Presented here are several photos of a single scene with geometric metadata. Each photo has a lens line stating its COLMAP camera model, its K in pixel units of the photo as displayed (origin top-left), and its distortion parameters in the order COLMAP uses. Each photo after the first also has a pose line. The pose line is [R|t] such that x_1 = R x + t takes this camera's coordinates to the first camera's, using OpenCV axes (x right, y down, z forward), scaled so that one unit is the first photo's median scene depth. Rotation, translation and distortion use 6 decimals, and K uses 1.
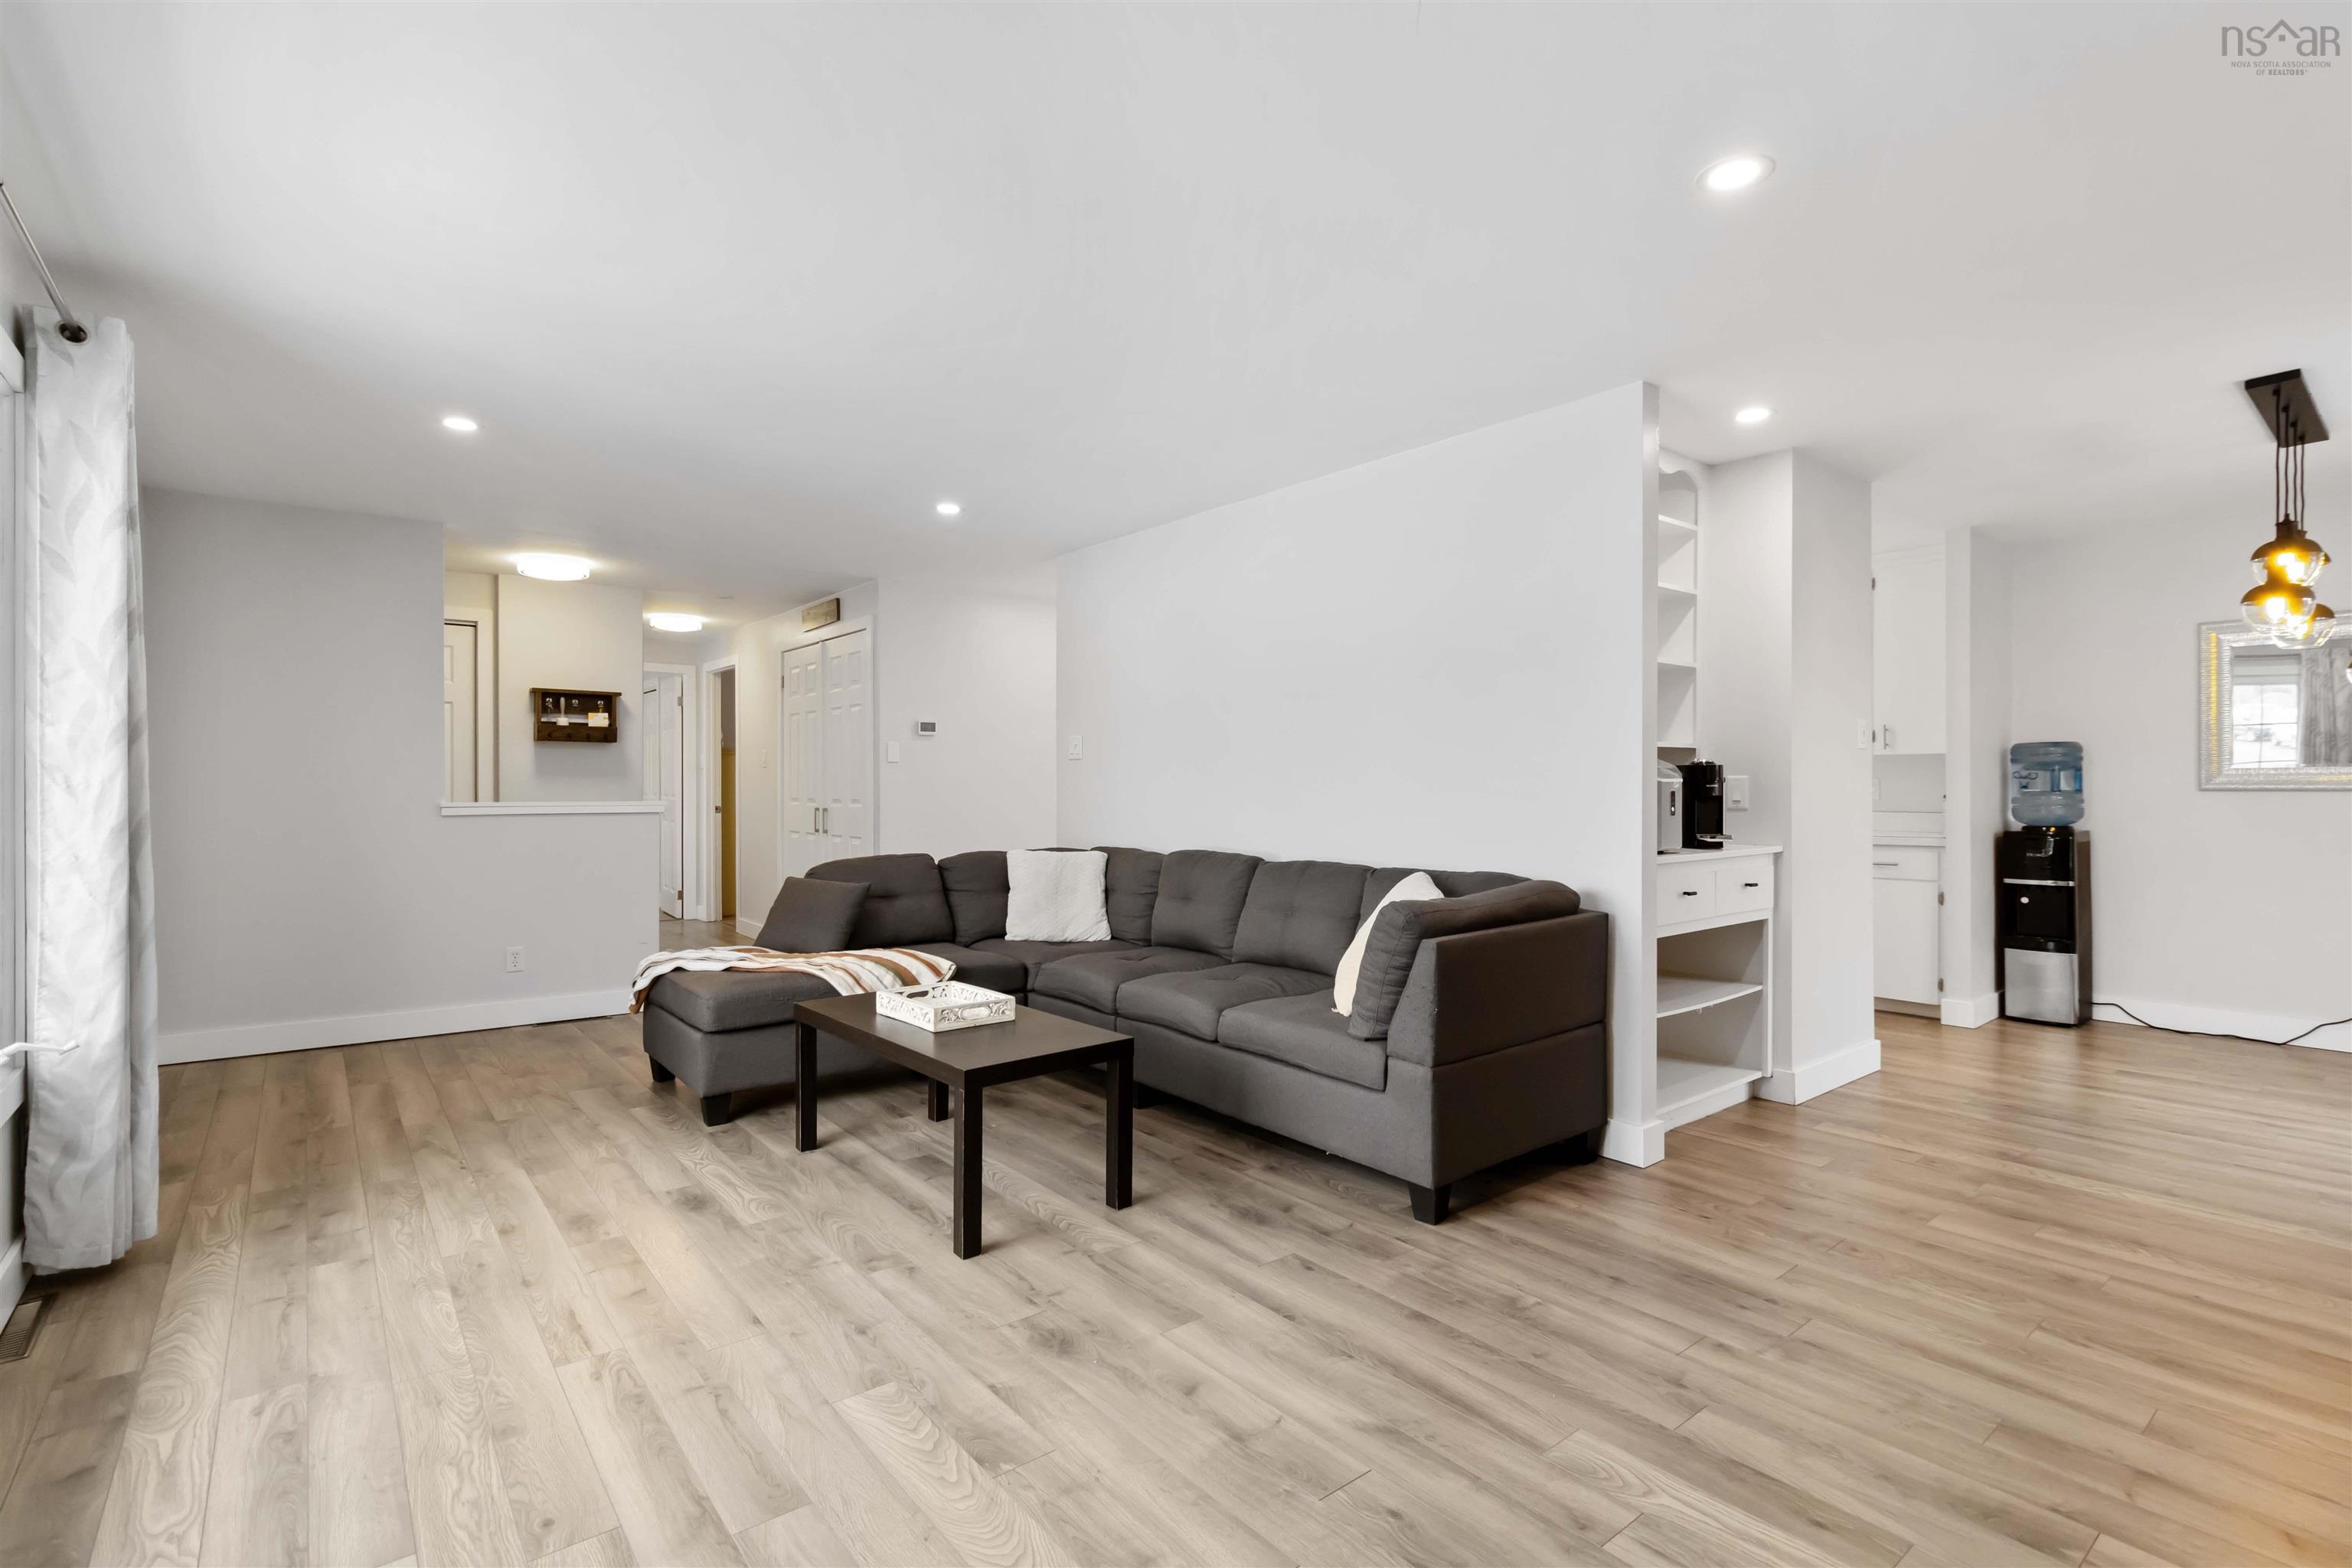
lens RADIAL K [[1081.8, 0, 1180.7], [0, 1081.8, 777.0], [0, 0, 1]] dist [-0.000385, 0.000520]
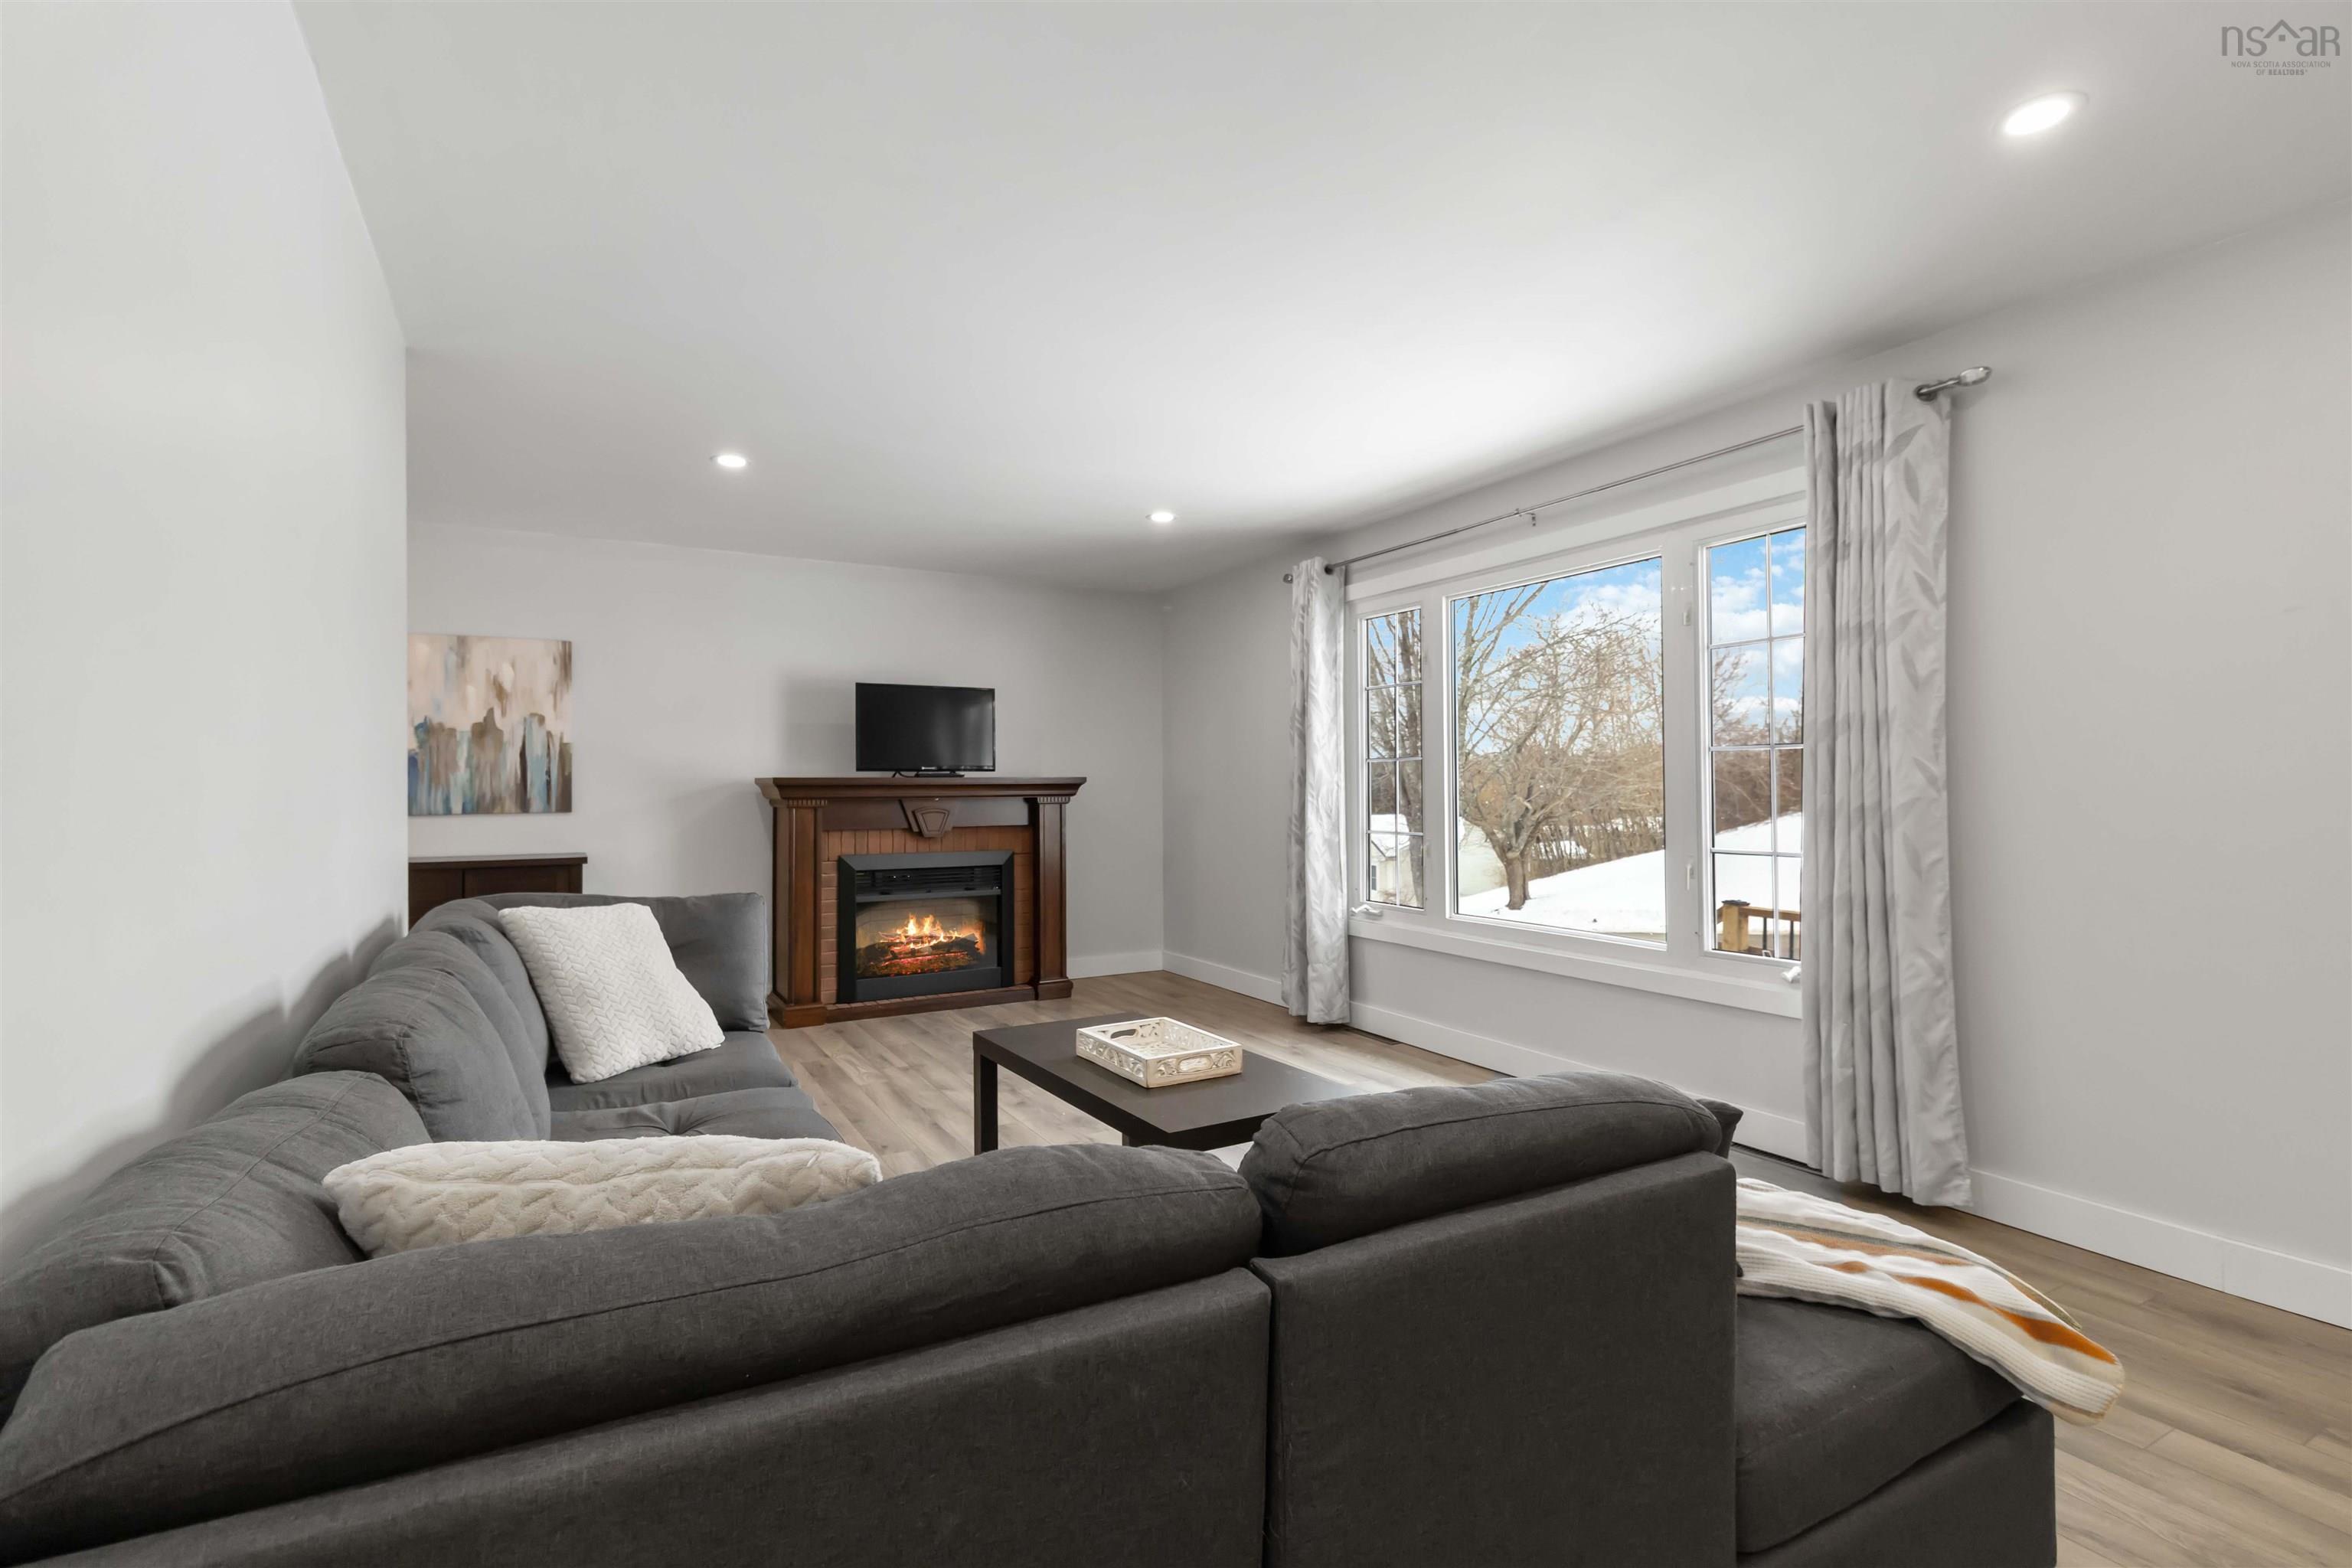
lens RADIAL K [[1093.4, 0, 1145.9], [0, 1093.4, 753.1], [0, 0, 1]] dist [-0.000180, 0.000016]
pose [[-0.981505, 0.007801, 0.191276, -0.446793], [0.000685, 0.999306, -0.037243, 0.016132], [-0.191434, -0.036423, -0.980830, 2.215920]]
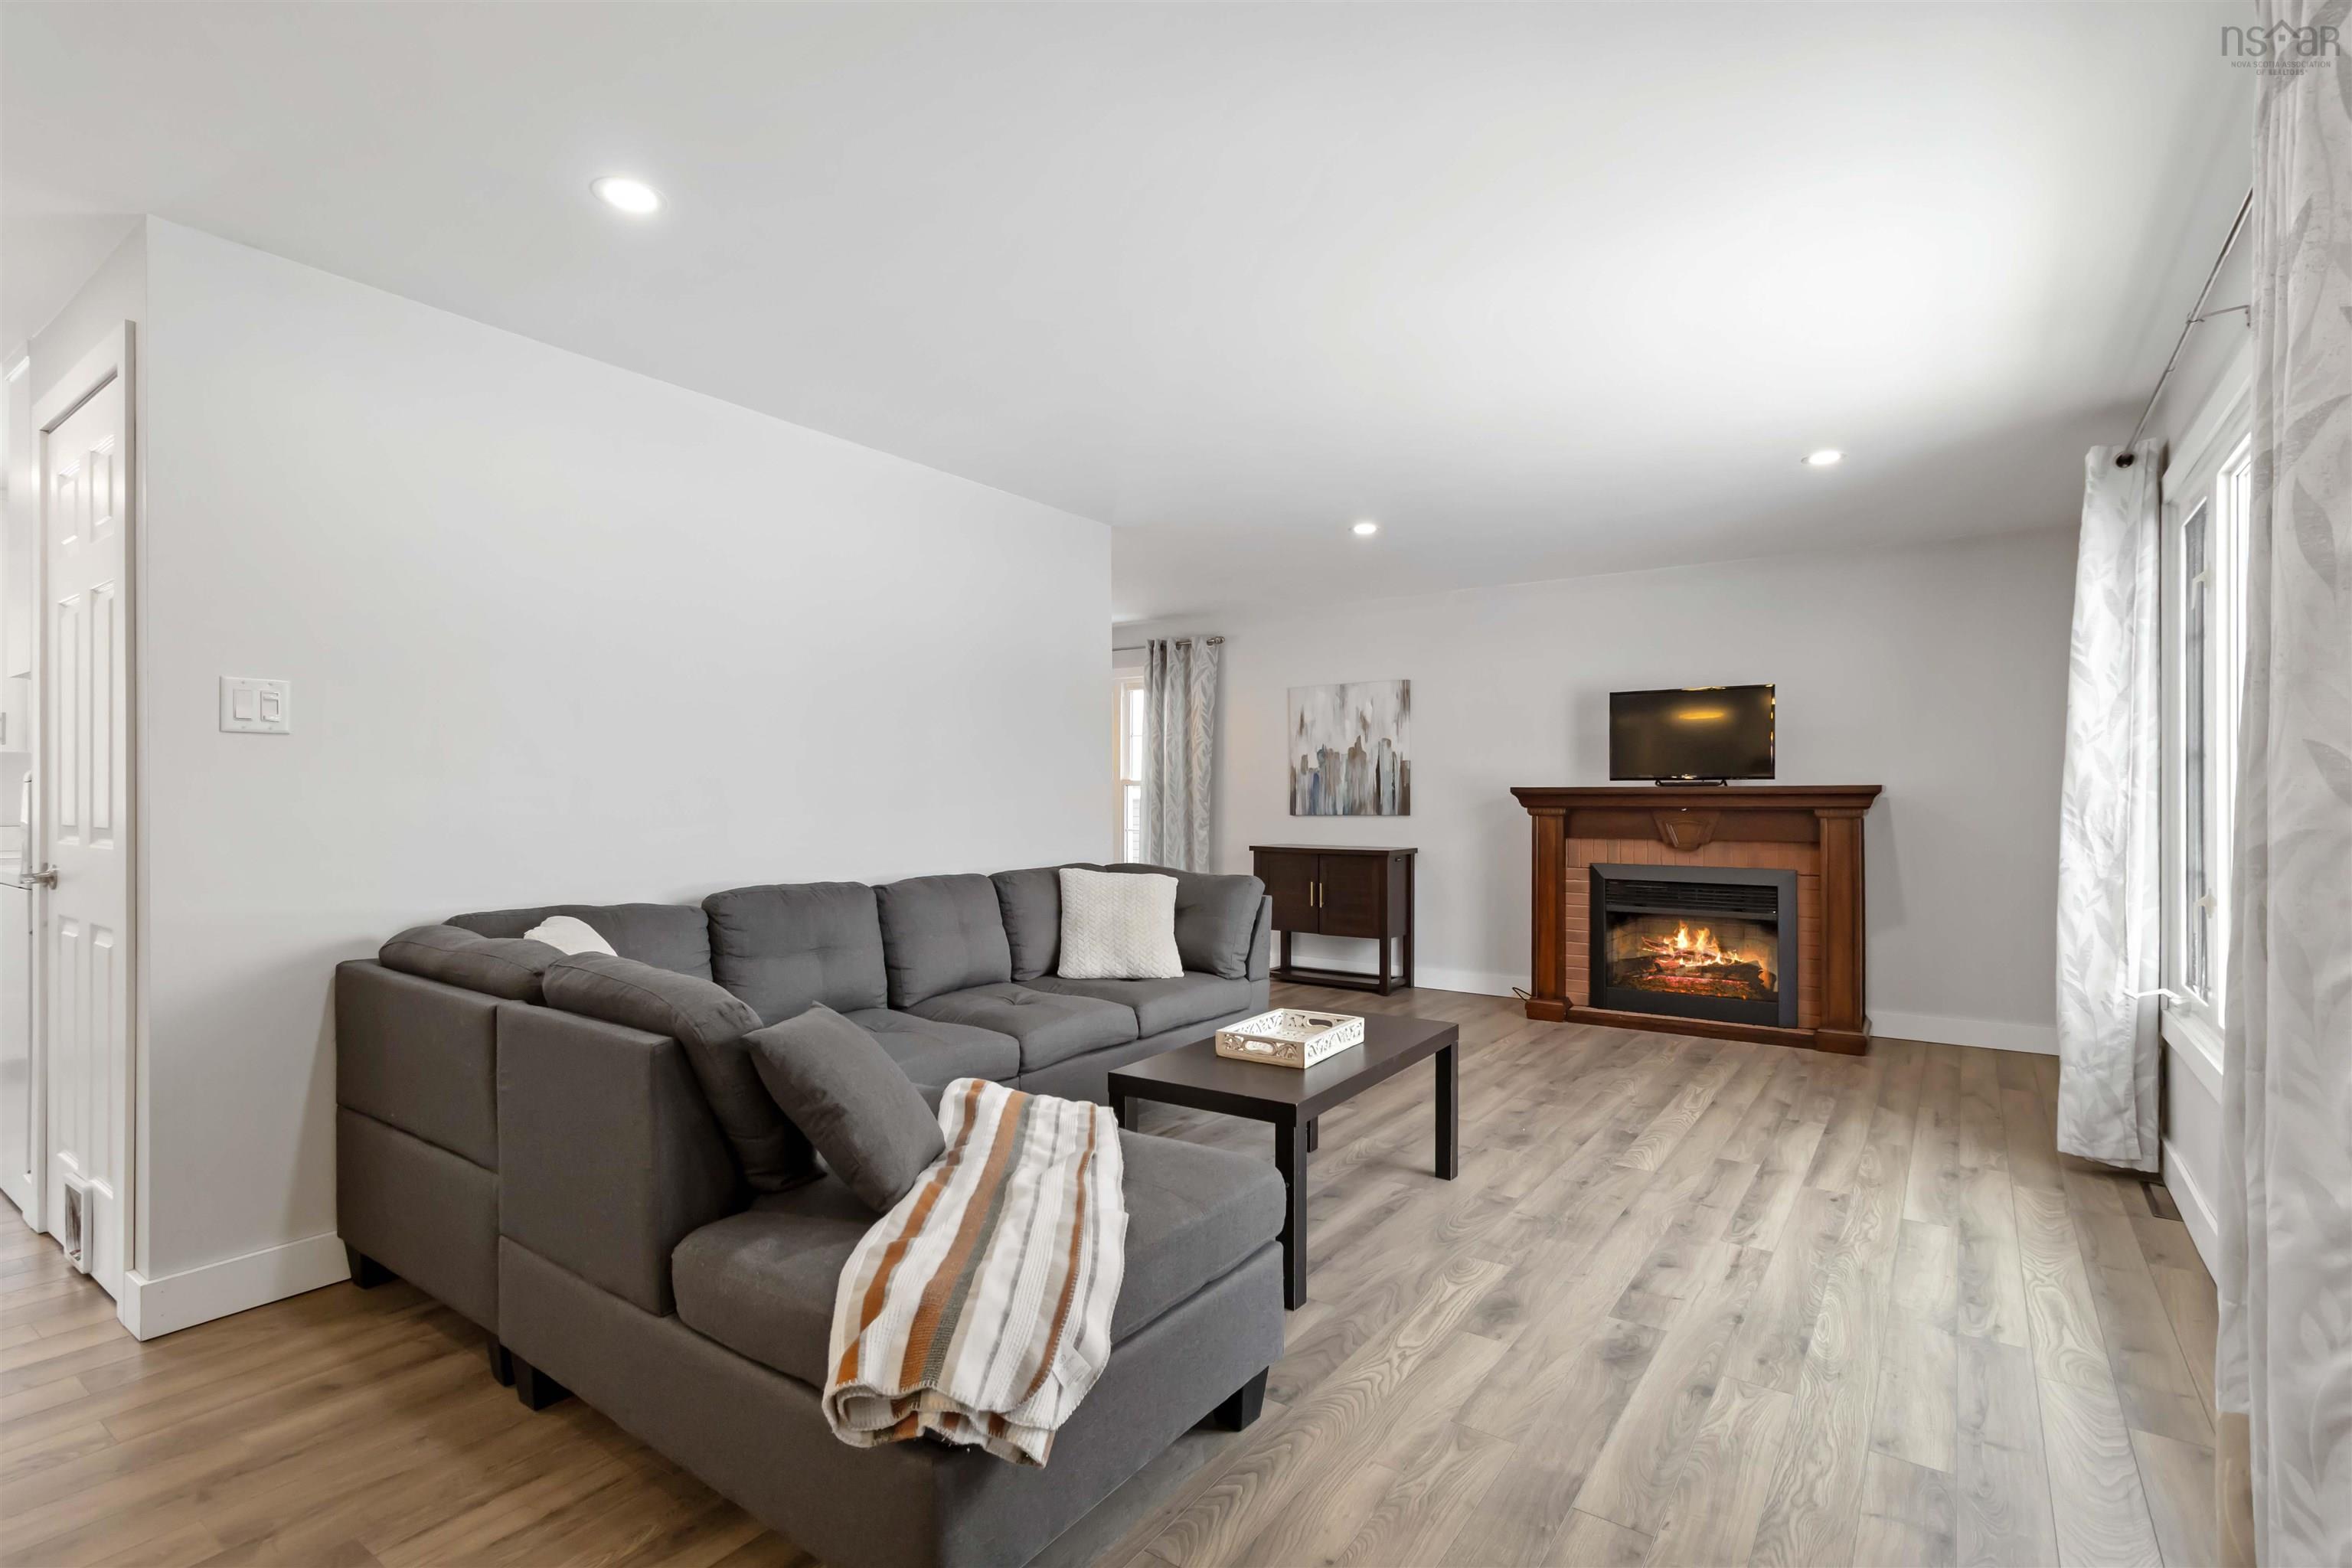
lens RADIAL K [[1081.8, 0, 1180.7], [0, 1081.8, 777.0], [0, 0, 1]] dist [-0.000385, 0.000520]
pose [[-0.261224, 0.015151, 0.965159, -1.307401], [-0.007931, 0.999809, -0.017842, 0.009173], [-0.965246, -0.012316, -0.261054, 1.609217]]
